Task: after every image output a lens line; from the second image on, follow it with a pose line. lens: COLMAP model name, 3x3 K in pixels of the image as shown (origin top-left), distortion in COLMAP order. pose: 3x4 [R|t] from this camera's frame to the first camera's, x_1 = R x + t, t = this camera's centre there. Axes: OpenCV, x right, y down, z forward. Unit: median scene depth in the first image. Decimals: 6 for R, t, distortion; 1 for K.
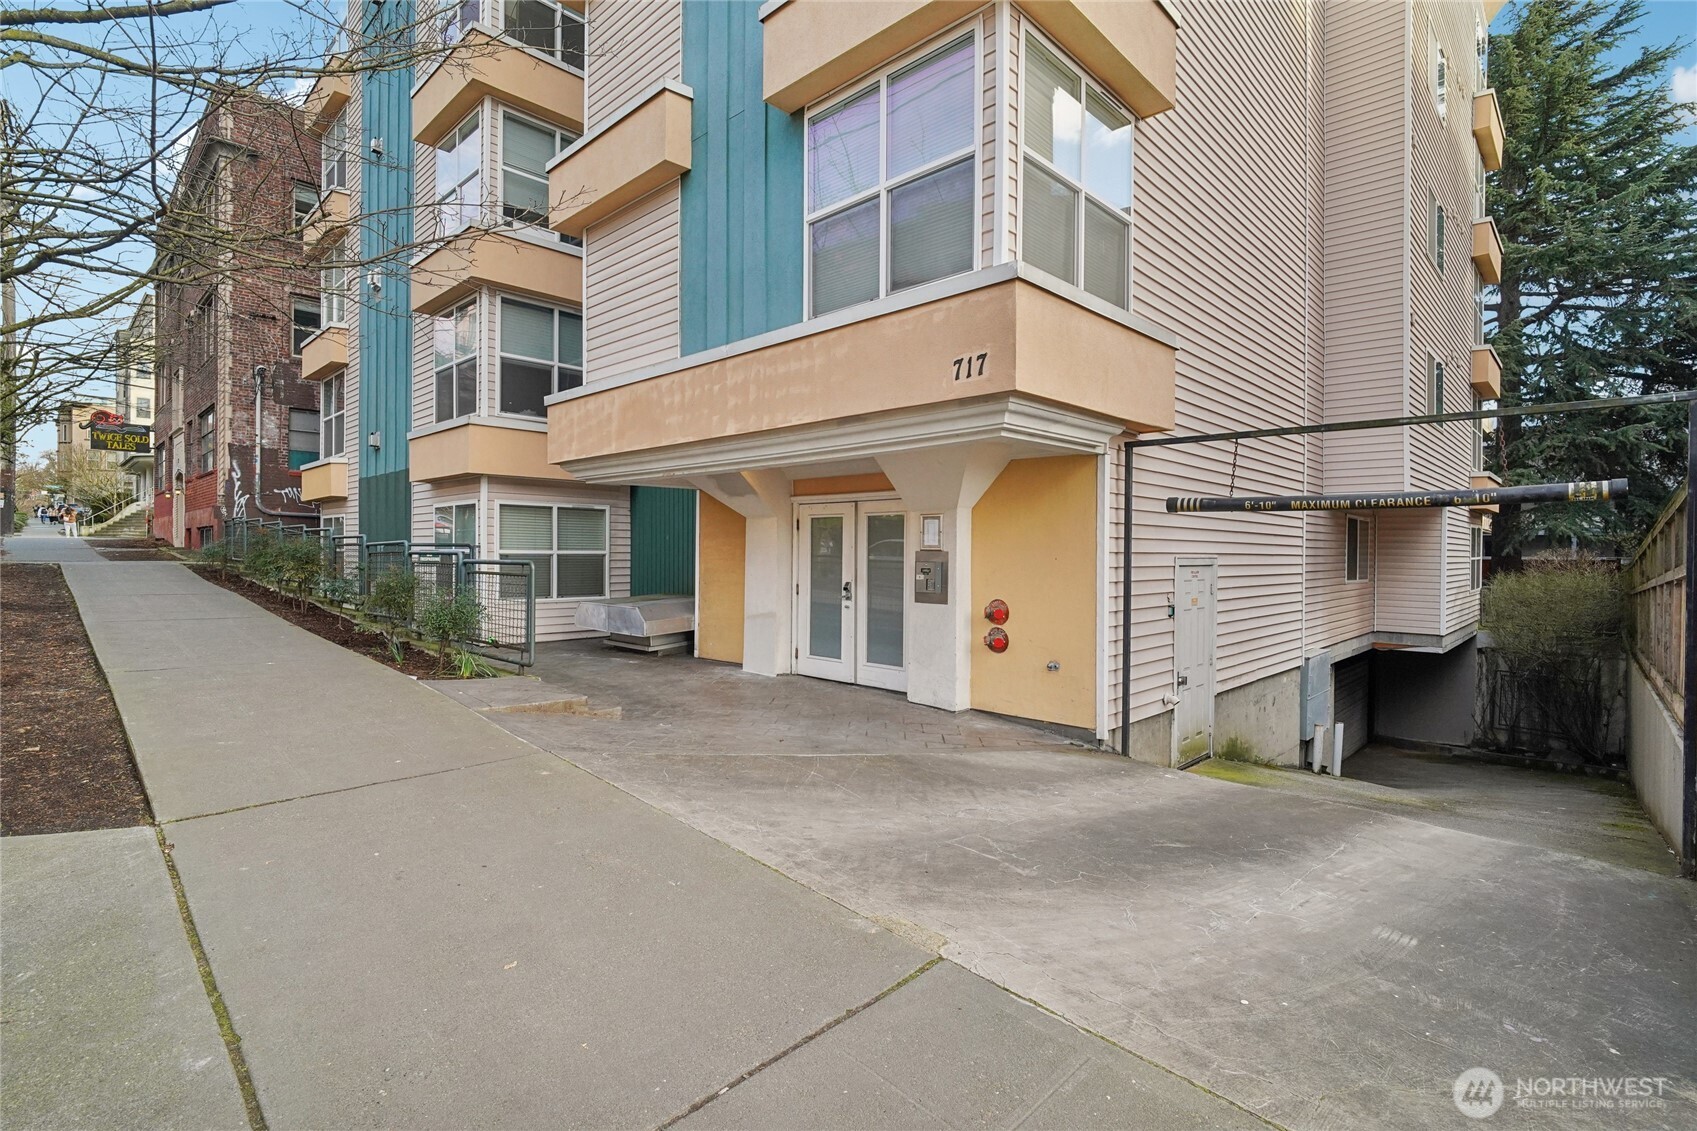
lens RADIAL K [[786.1, 0, 848.5], [0, 786.1, 565.5], [0, 0, 1]] dist [-0.000533, -0.000032]
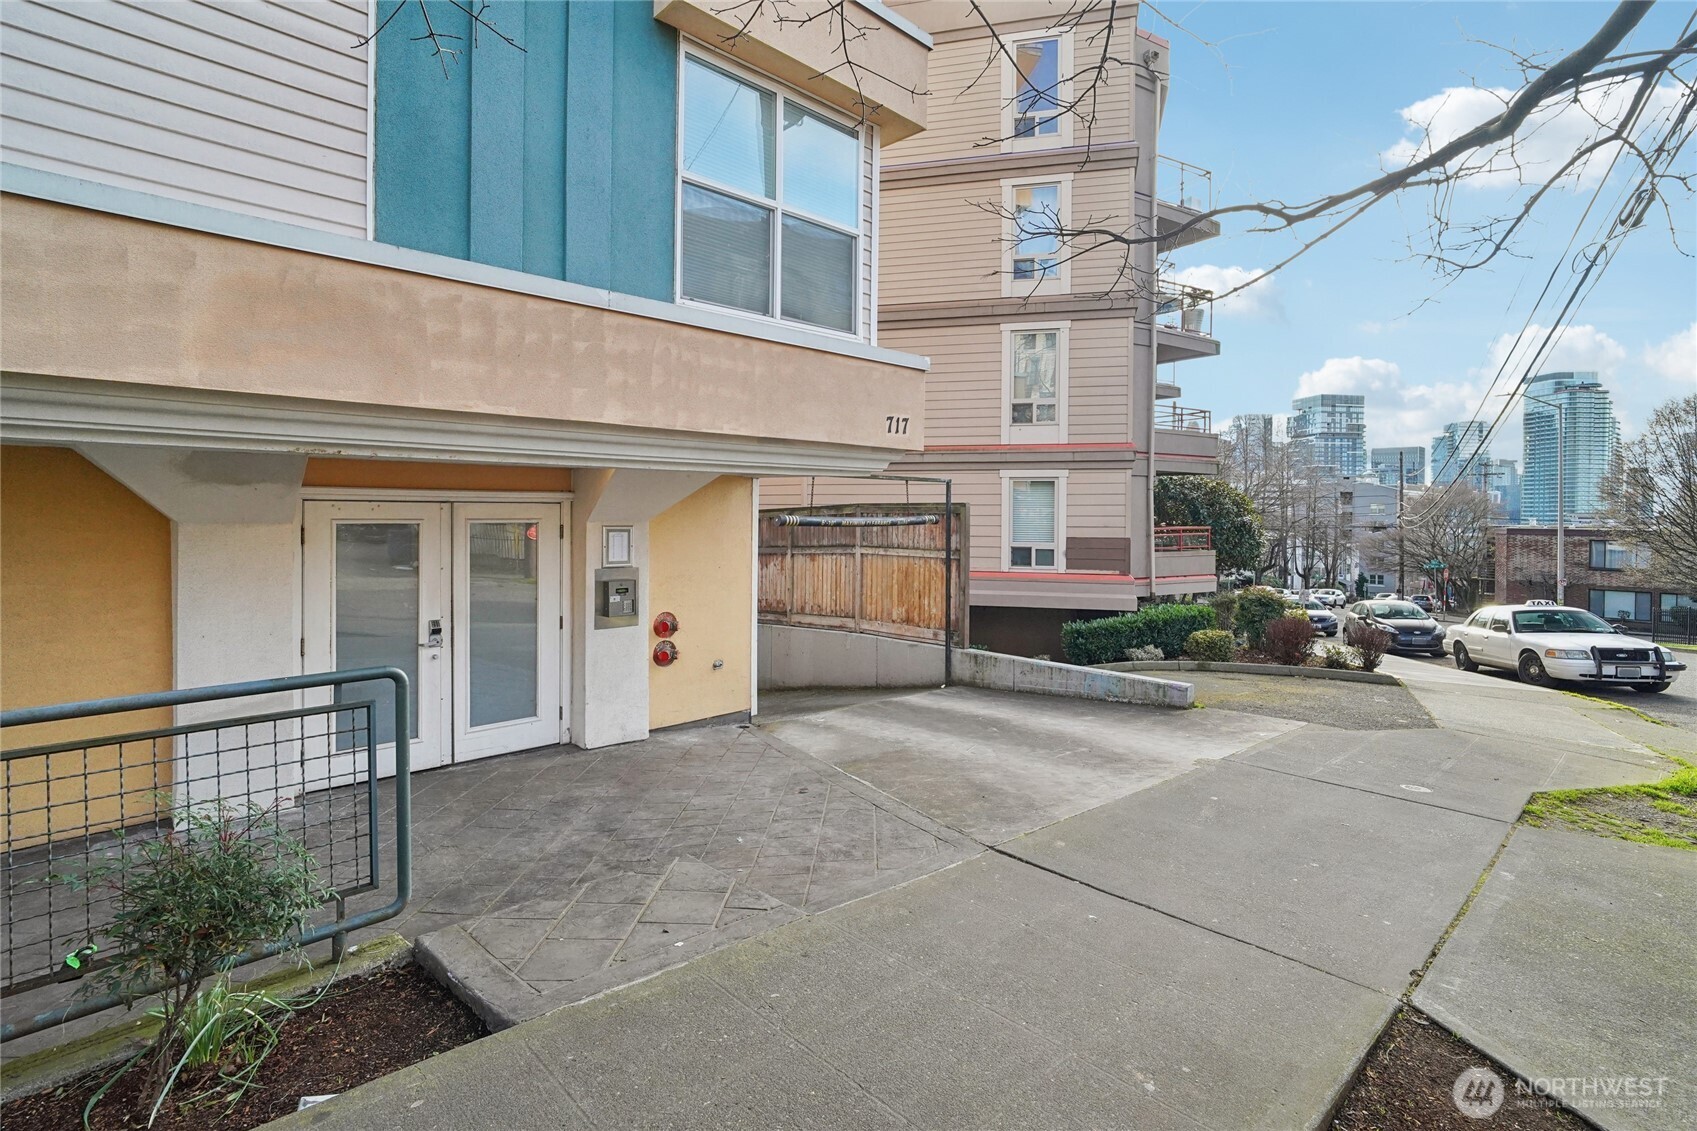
lens RADIAL K [[810.8, 0, 855.8], [0, 810.8, 529.1], [0, 0, 1]] dist [-0.003589, -0.000358]
pose [[0.025233, -0.029877, 0.999235, -0.817512], [0.010885, 0.999502, 0.029610, -0.088498], [-0.999622, 0.010130, 0.025545, 0.734125]]
